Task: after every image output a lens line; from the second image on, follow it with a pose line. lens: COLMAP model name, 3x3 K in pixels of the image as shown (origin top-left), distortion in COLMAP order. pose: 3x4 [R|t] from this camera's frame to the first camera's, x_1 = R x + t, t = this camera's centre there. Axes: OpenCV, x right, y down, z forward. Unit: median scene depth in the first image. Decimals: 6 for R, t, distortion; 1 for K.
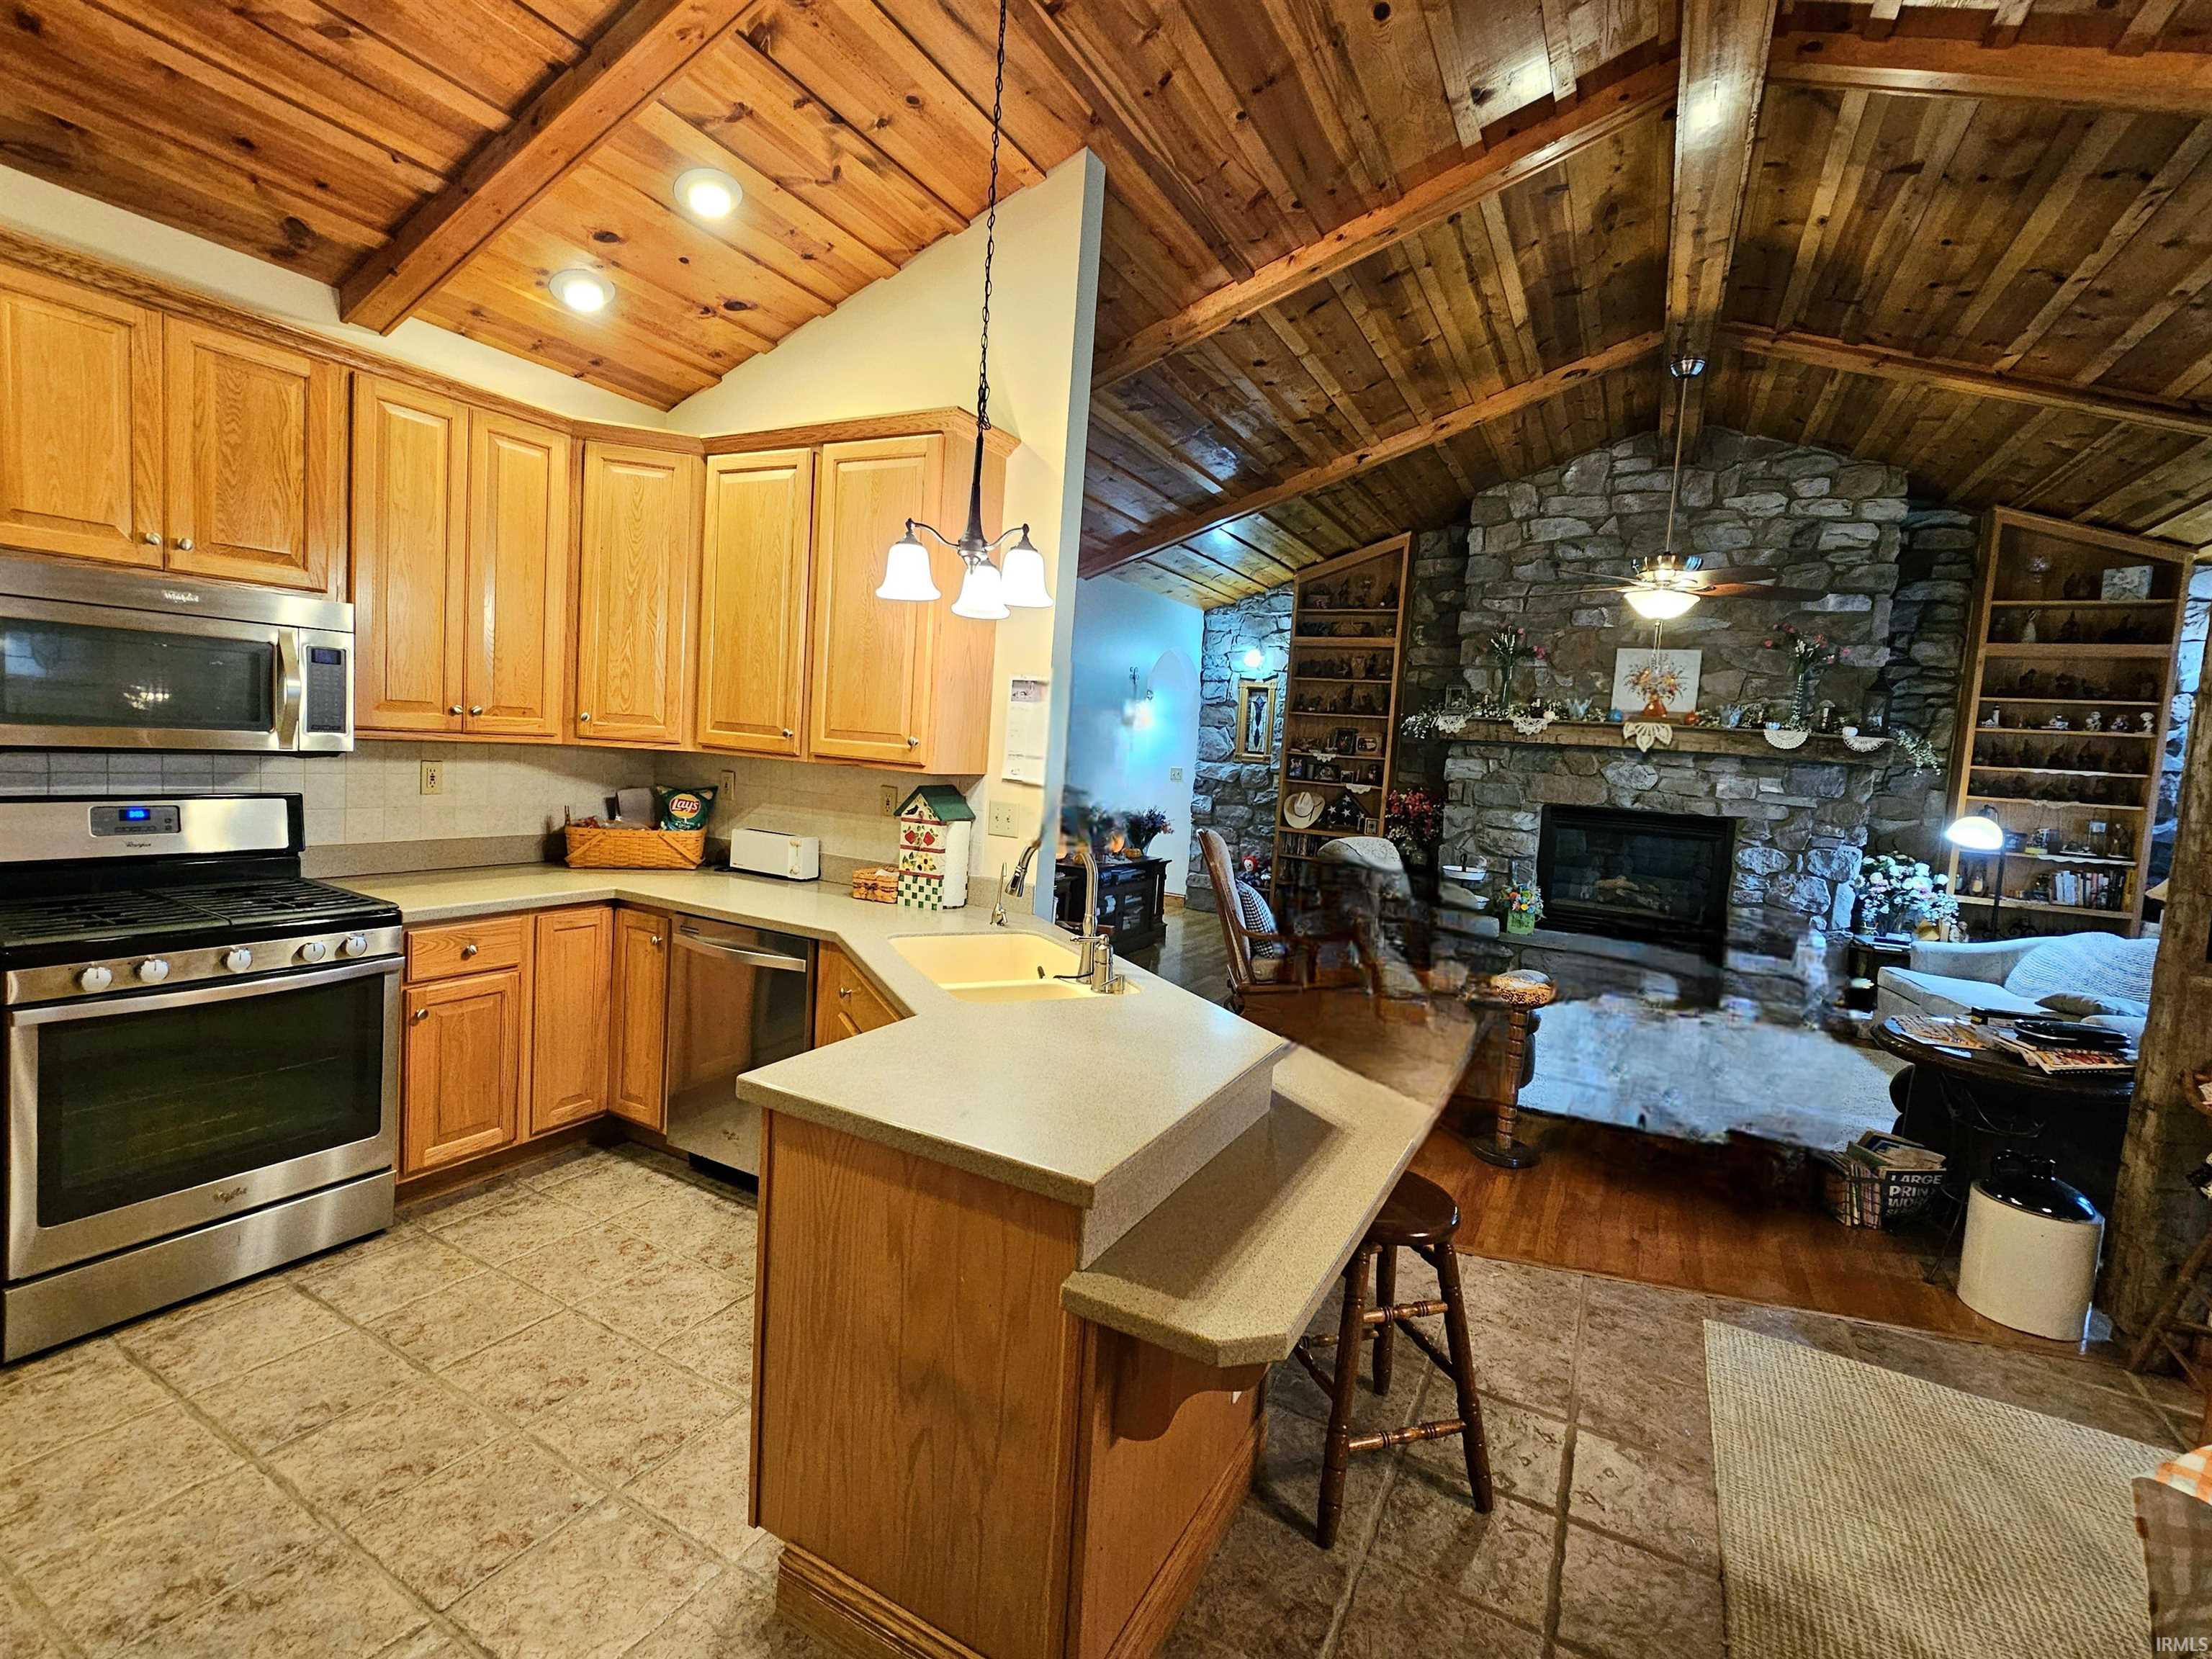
lens RADIAL K [[1000.9, 0, 1101.6], [0, 1000.9, 813.9], [0, 0, 1]] dist [0.001192, 0.000132]
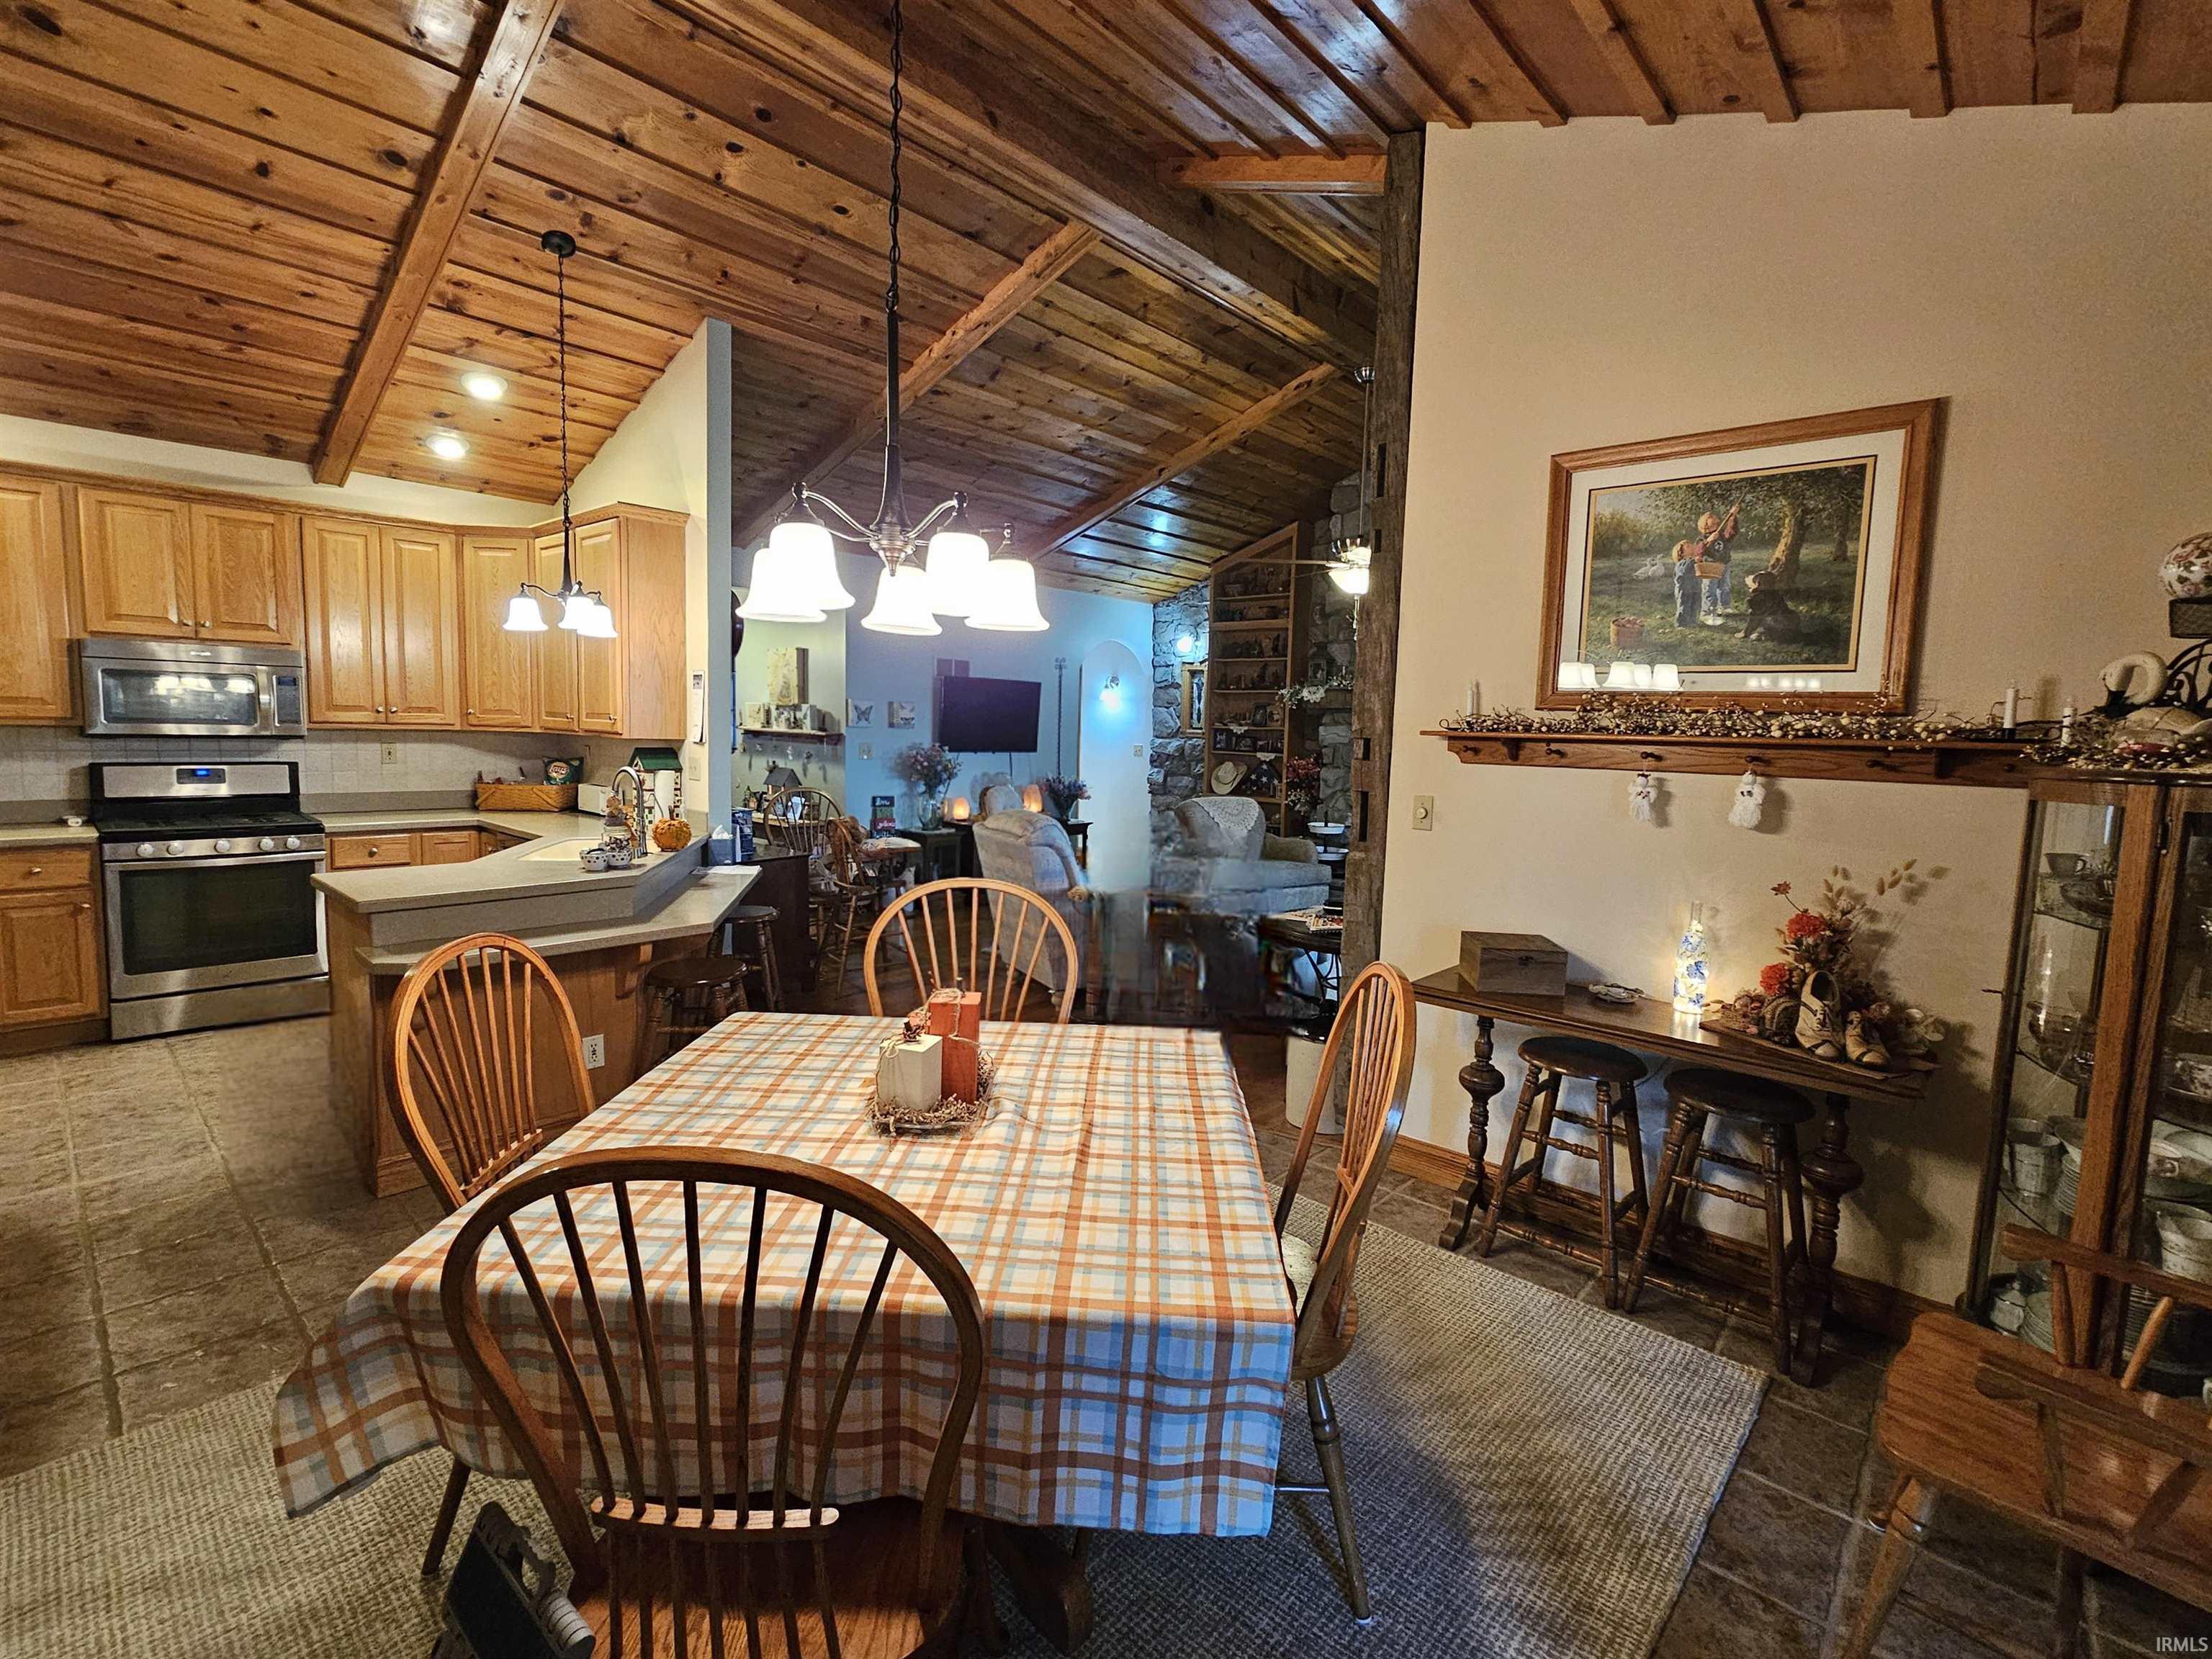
lens RADIAL K [[1000.9, 0, 1101.3], [0, 1000.9, 812.8], [0, 0, 1]] dist [0.001192, 0.000132]
pose [[0.969495, -0.017400, -0.244494, 0.437535], [0.018034, 0.999837, 0.000353, 0.041779], [0.244448, -0.004752, 0.969651, -0.150900]]
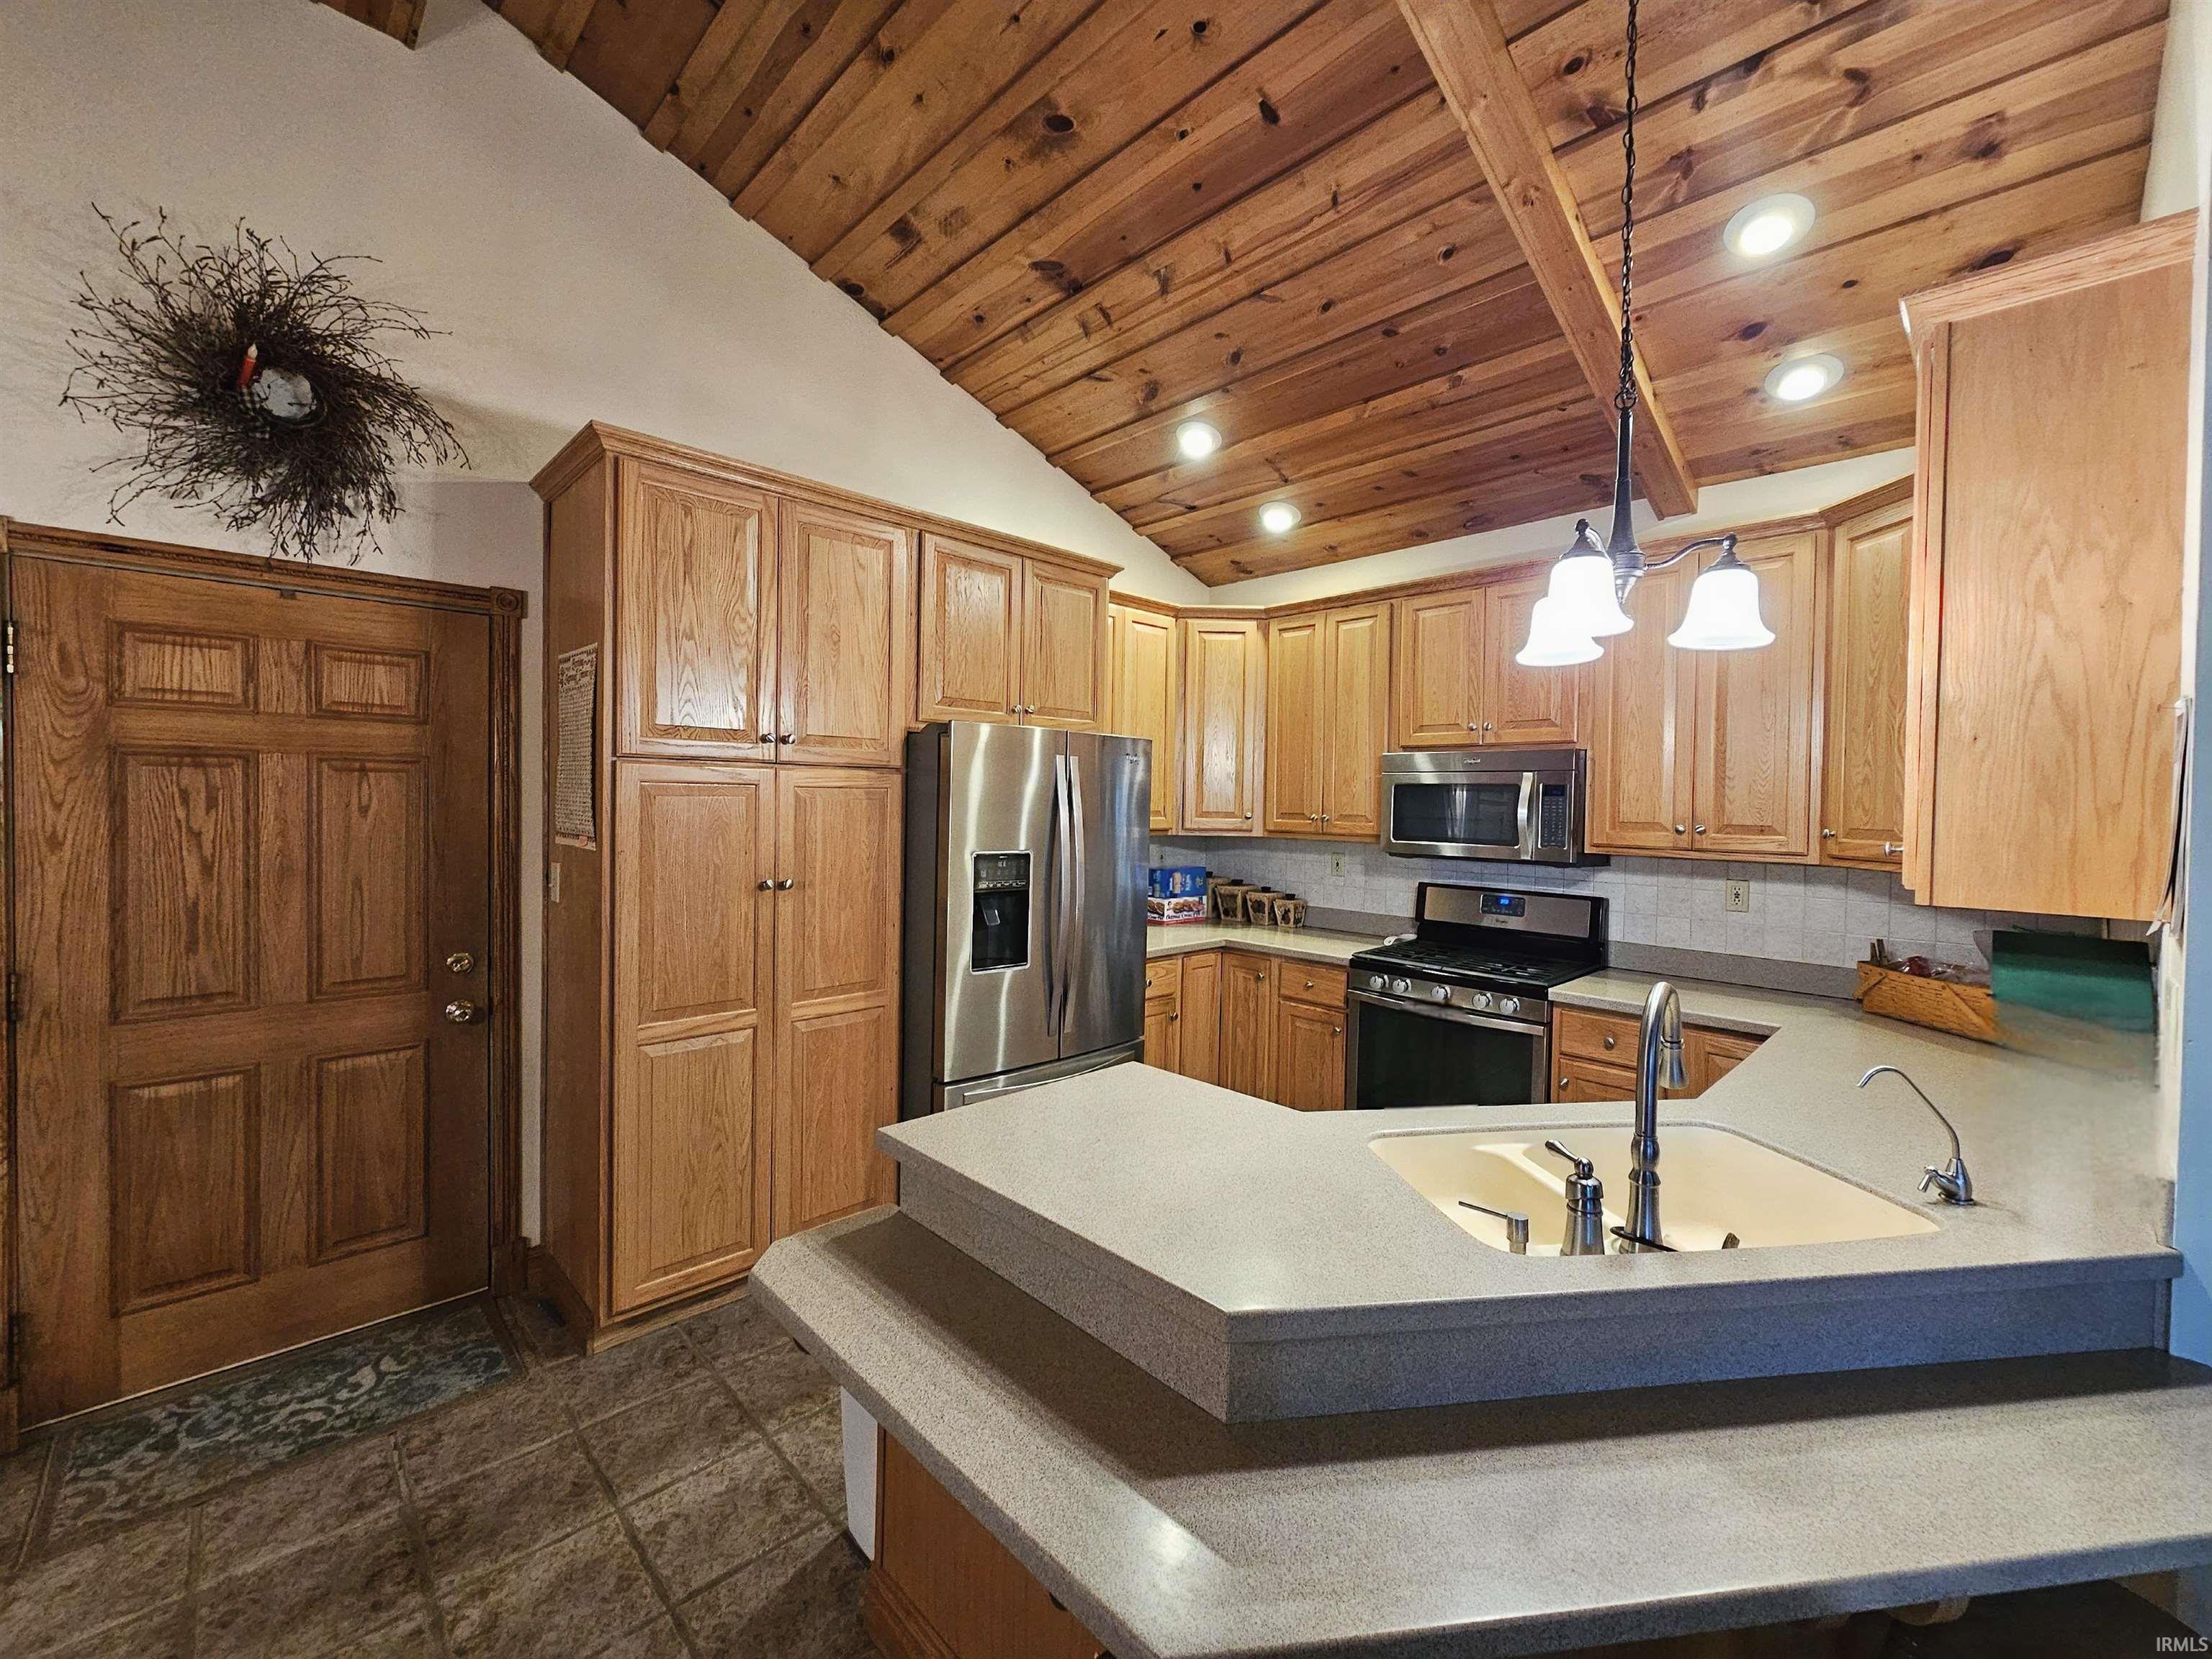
lens RADIAL K [[908.0, 0, 1101.0], [0, 908.0, 815.1], [0, 0, 1]] dist [-0.001176, -0.000257]
pose [[-0.301777, -0.054883, -0.951798, 0.230195], [-0.109265, 0.993754, -0.022659, -0.013480], [0.947097, 0.097160, -0.305889, 0.336918]]
